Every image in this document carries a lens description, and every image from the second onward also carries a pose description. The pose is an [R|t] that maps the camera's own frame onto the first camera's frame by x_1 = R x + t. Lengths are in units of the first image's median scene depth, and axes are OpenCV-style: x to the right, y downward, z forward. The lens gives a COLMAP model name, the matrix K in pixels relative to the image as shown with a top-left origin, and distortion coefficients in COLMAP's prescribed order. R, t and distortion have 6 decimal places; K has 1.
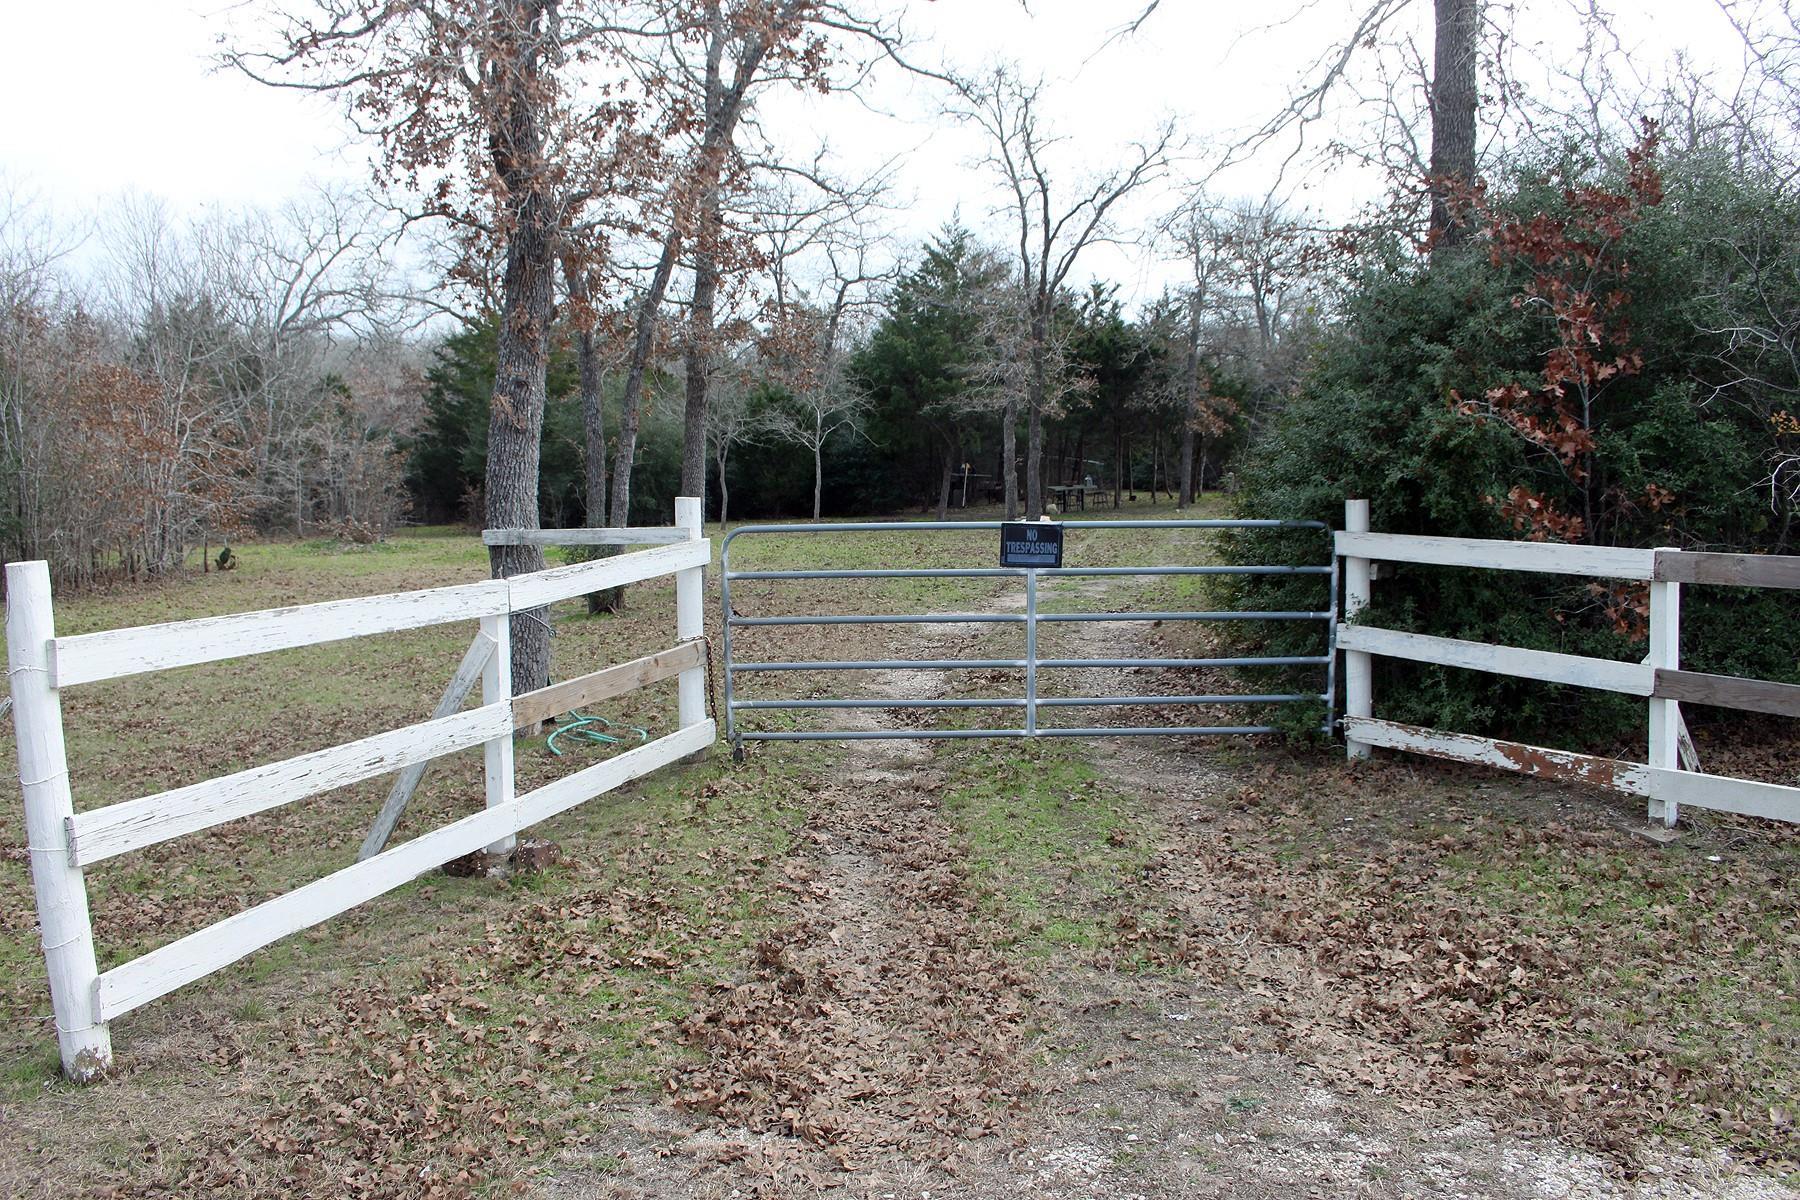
lens RADIAL K [[1485.2, 0, 900.0], [0, 1485.2, 600.0], [0, 0, 1]] dist [-0.147385, 0.122632]
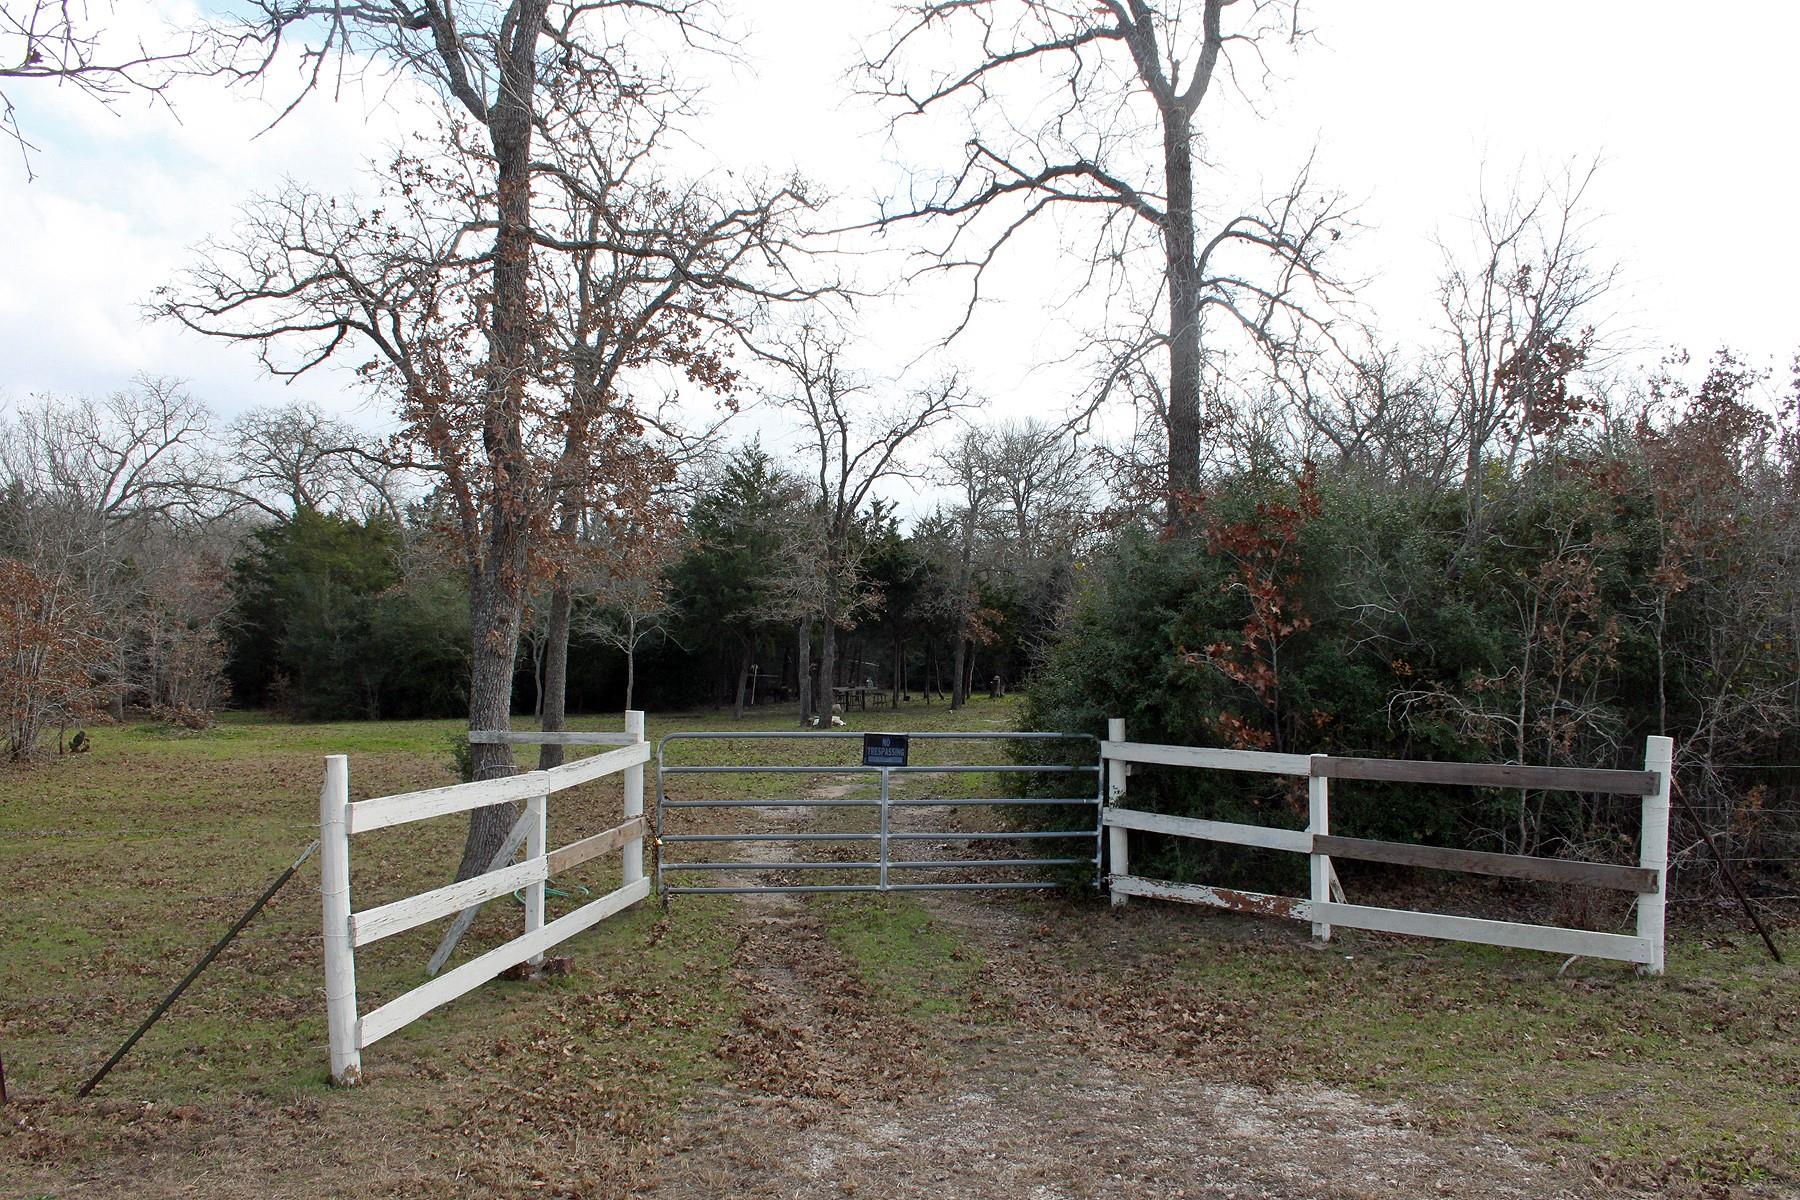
lens RADIAL K [[1487.9, 0, 900.0], [0, 1487.9, 600.0], [0, 0, 1]] dist [-0.176456, 0.129041]
pose [[0.986722, 0.025576, 0.160392, -0.122390], [-0.004619, 0.991543, -0.129695, 0.003916], [-0.162353, 0.127232, 0.978496, -0.366192]]
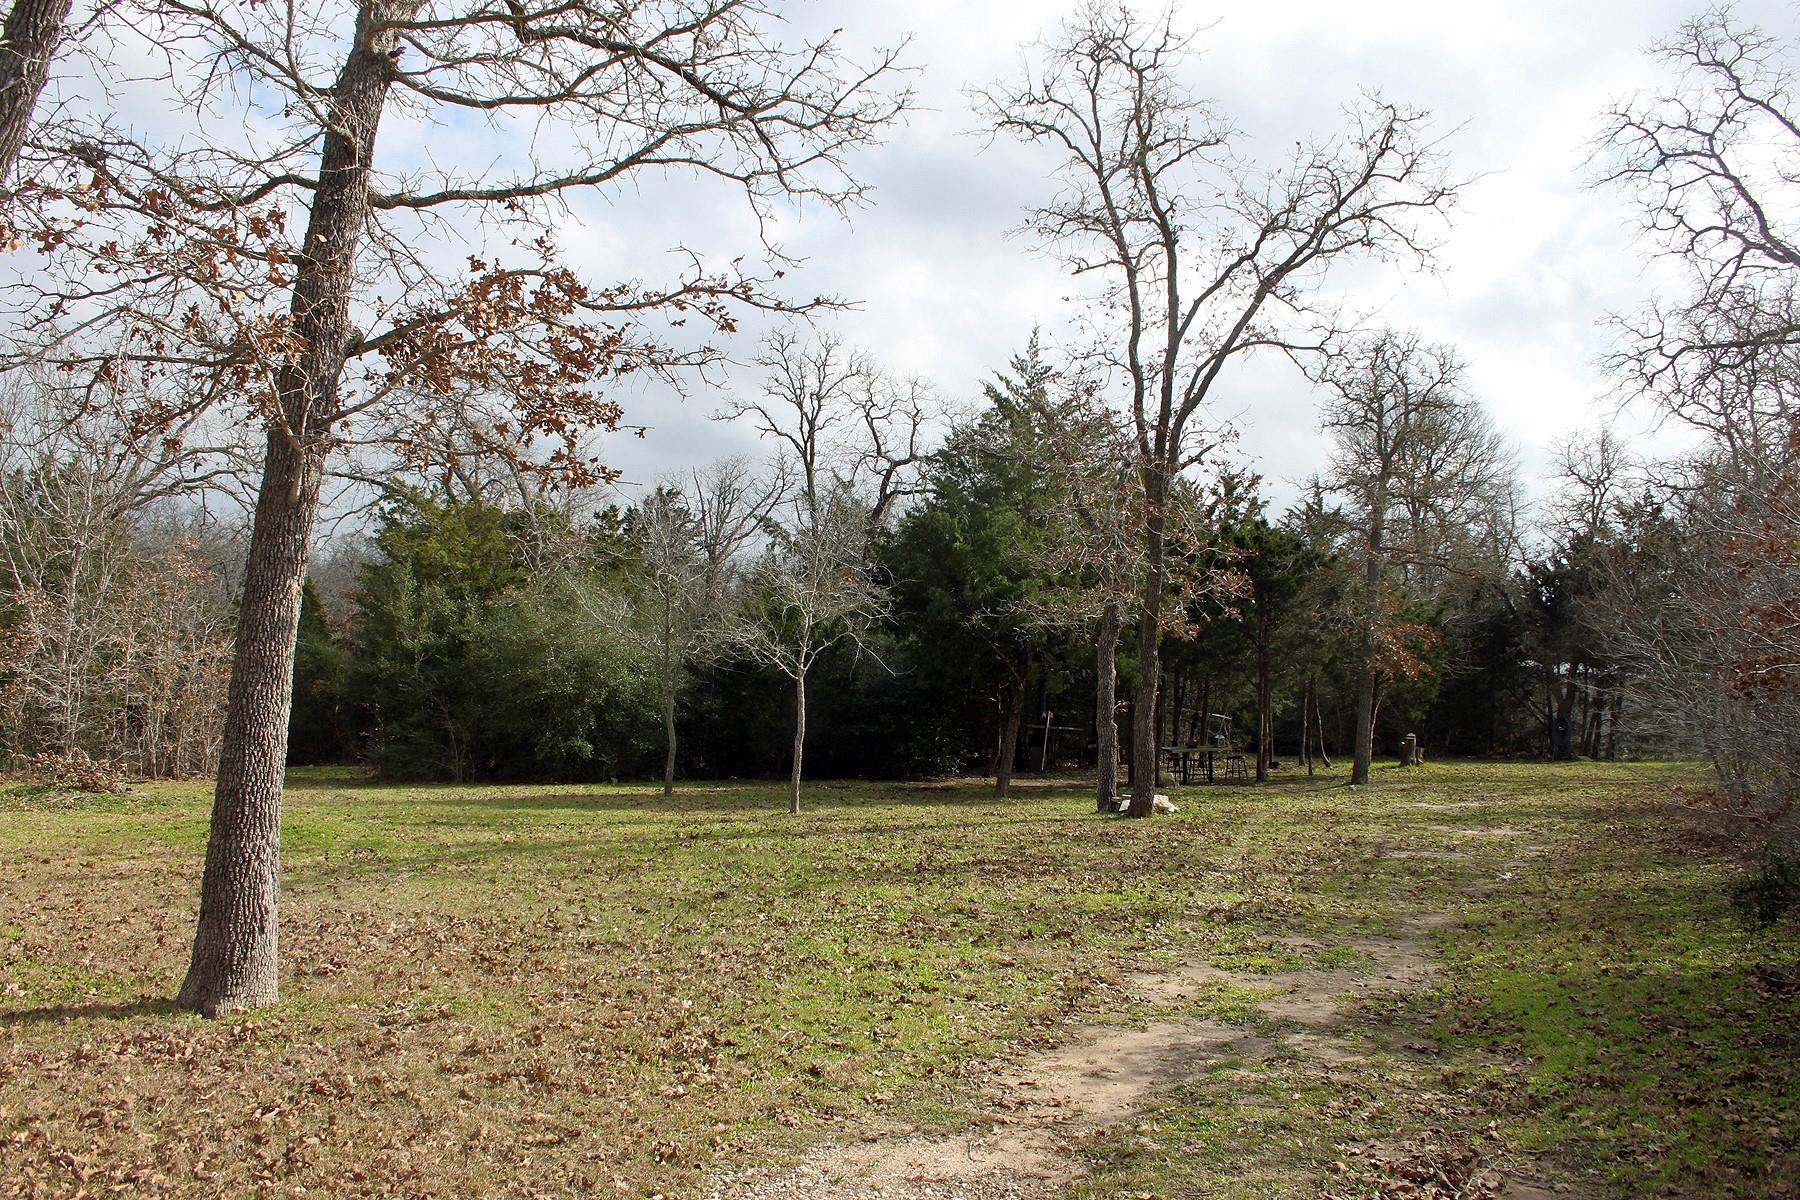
lens RADIAL K [[1485.2, 0, 900.0], [0, 1485.2, 600.0], [0, 0, 1]] dist [-0.147385, 0.122632]
pose [[0.997115, 0.027494, -0.070755, 0.107908], [-0.039011, 0.985196, -0.166935, -0.104863], [0.065117, 0.169213, 0.983426, 1.320838]]
